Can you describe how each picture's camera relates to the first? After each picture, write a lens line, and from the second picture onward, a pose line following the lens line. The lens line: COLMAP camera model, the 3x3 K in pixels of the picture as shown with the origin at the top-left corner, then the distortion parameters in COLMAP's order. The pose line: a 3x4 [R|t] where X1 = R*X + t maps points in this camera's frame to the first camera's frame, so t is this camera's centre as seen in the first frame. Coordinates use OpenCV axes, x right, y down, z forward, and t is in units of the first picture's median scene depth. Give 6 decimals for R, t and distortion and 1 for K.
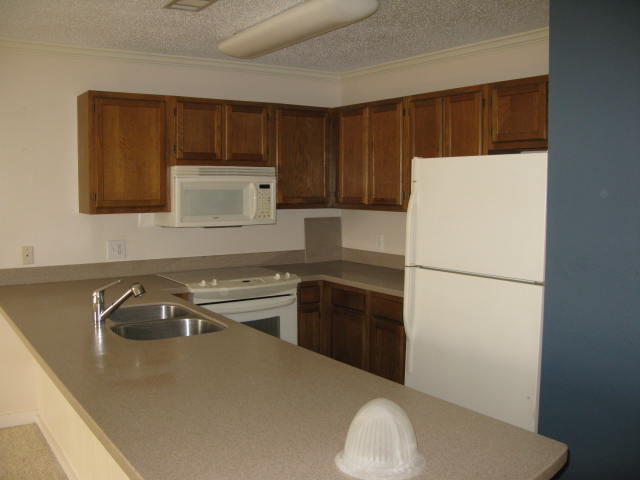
lens RADIAL K [[646.6, 0, 303.8], [0, 646.6, 242.3], [0, 0, 1]] dist [-0.114127, 0.000000]
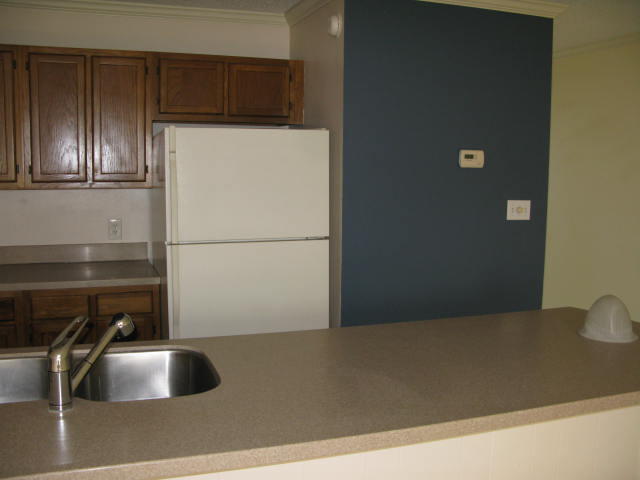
lens RADIAL K [[646.6, 0, 322.0], [0, 646.6, 241.9], [0, 0, 1]] dist [-0.114127, 0.000000]
pose [[0.233510, -0.120097, 0.964909, -0.729135], [0.071946, 0.991757, 0.106028, -0.052817], [-0.969689, 0.044662, 0.240226, 0.615496]]
